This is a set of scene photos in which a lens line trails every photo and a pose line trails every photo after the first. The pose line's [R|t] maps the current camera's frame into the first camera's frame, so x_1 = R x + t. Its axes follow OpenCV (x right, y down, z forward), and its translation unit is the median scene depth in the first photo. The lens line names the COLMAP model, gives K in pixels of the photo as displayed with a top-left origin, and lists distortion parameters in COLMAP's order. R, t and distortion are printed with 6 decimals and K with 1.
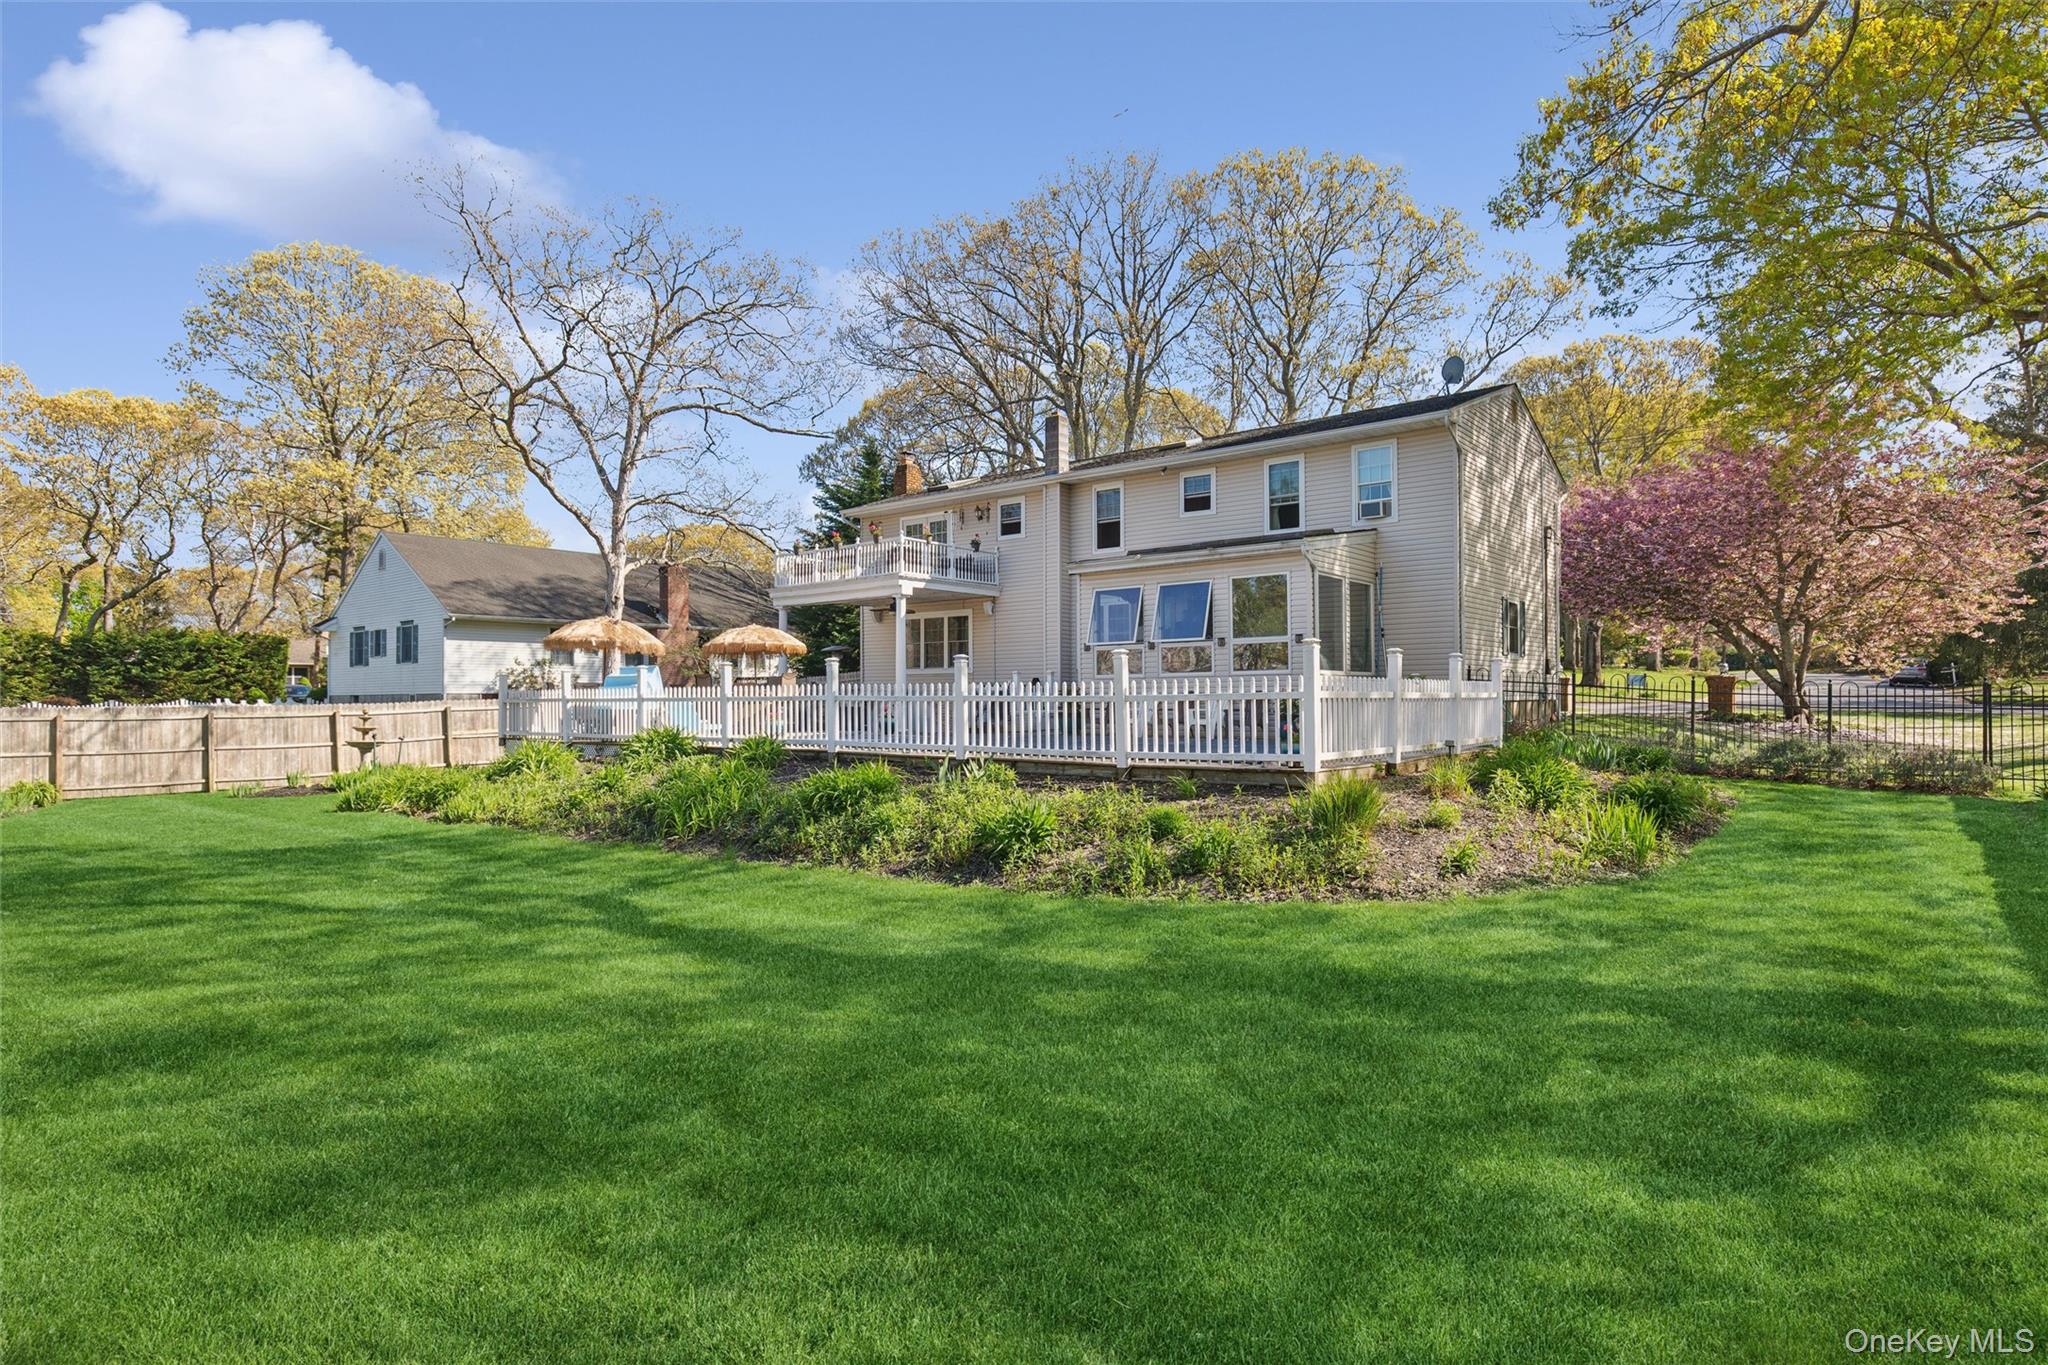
lens RADIAL K [[989.4, 0, 1024.0], [0, 989.4, 682.5], [0, 0, 1]] dist [0.000159, -0.000231]
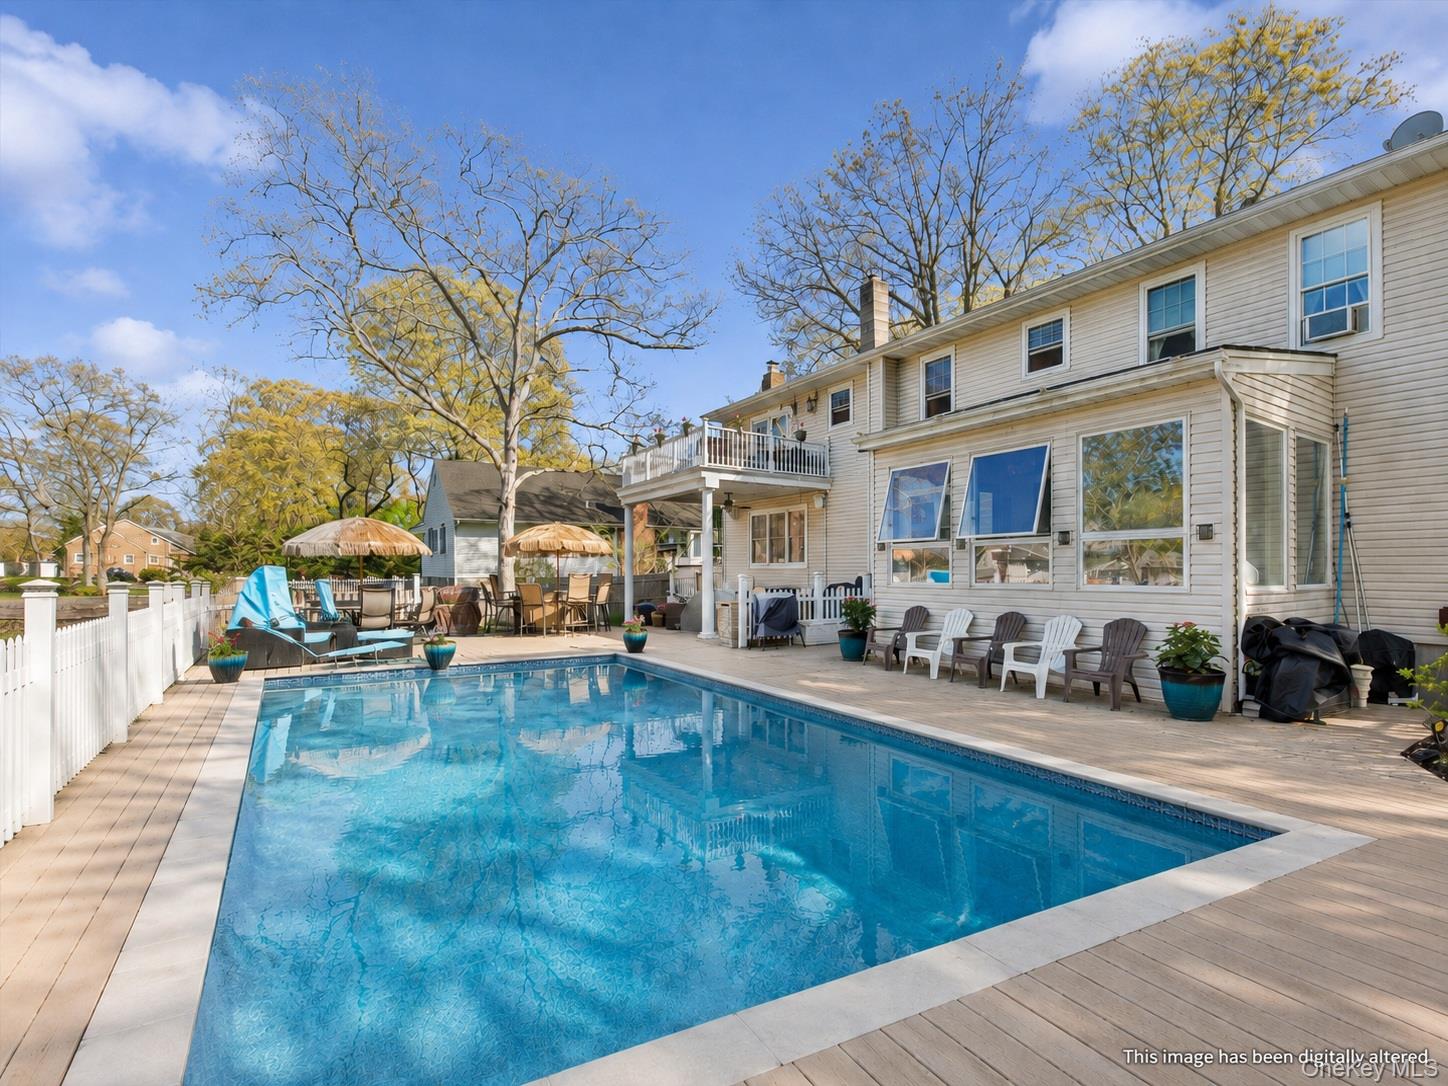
lens RADIAL K [[808.7, 0, 724.0], [0, 808.7, 543.0], [0, 0, 1]] dist [0.000766, -0.000126]
pose [[0.971059, -0.003681, -0.238810, 0.071508], [-0.005381, 0.999290, -0.037287, -0.011276], [0.238778, 0.037493, 0.970350, 0.292173]]
